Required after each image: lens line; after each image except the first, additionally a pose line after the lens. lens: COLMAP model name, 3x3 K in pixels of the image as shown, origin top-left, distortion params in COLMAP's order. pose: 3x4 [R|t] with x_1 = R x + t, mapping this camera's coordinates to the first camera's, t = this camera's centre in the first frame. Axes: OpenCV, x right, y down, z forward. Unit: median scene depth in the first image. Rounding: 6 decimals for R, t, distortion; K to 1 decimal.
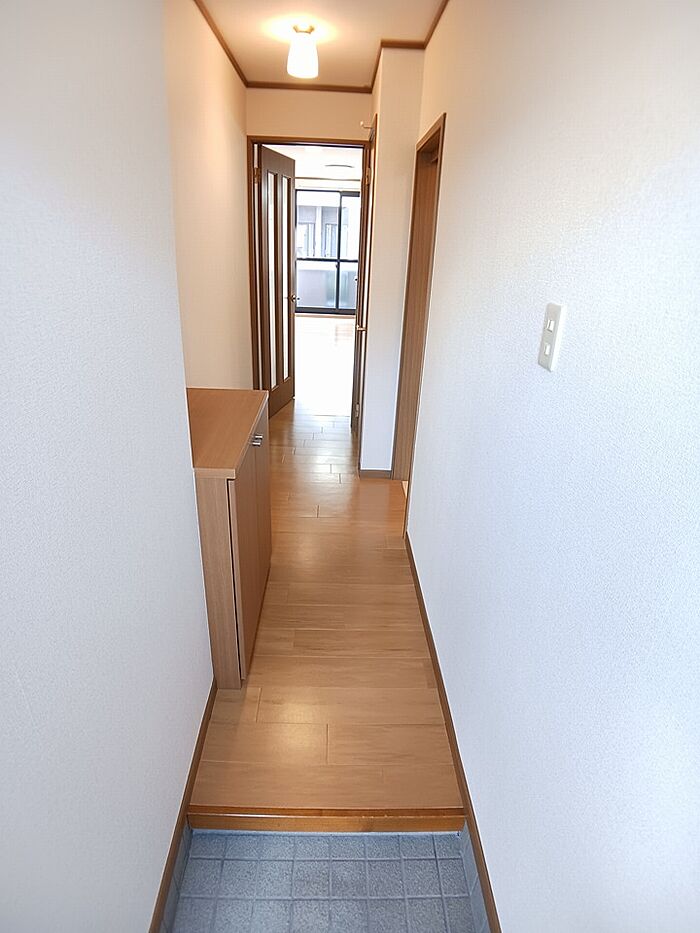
lens RADIAL K [[533.2, 0, 350.0], [0, 533.2, 466.5], [0, 0, 1]] dist [-0.048169, 0.000037]
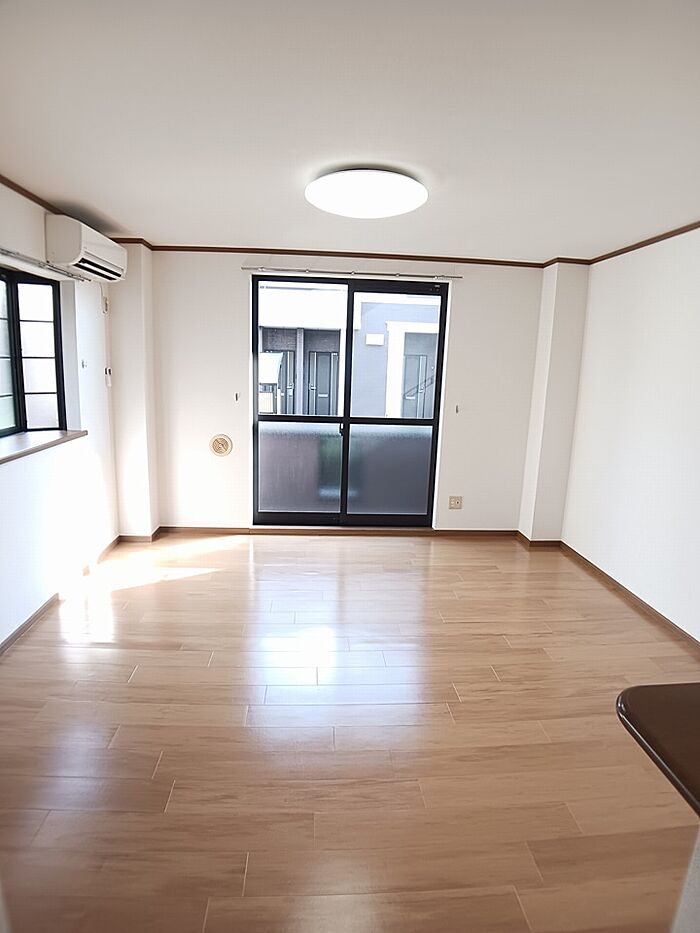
lens RADIAL K [[533.2, 0, 350.0], [0, 533.2, 466.5], [0, 0, 1]] dist [-0.048169, 0.000037]
pose [[0.999109, -0.018237, 0.038056, -0.240280], [0.026223, 0.974854, -0.221295, -1.554488], [-0.033063, 0.222096, 0.974464, 3.507124]]
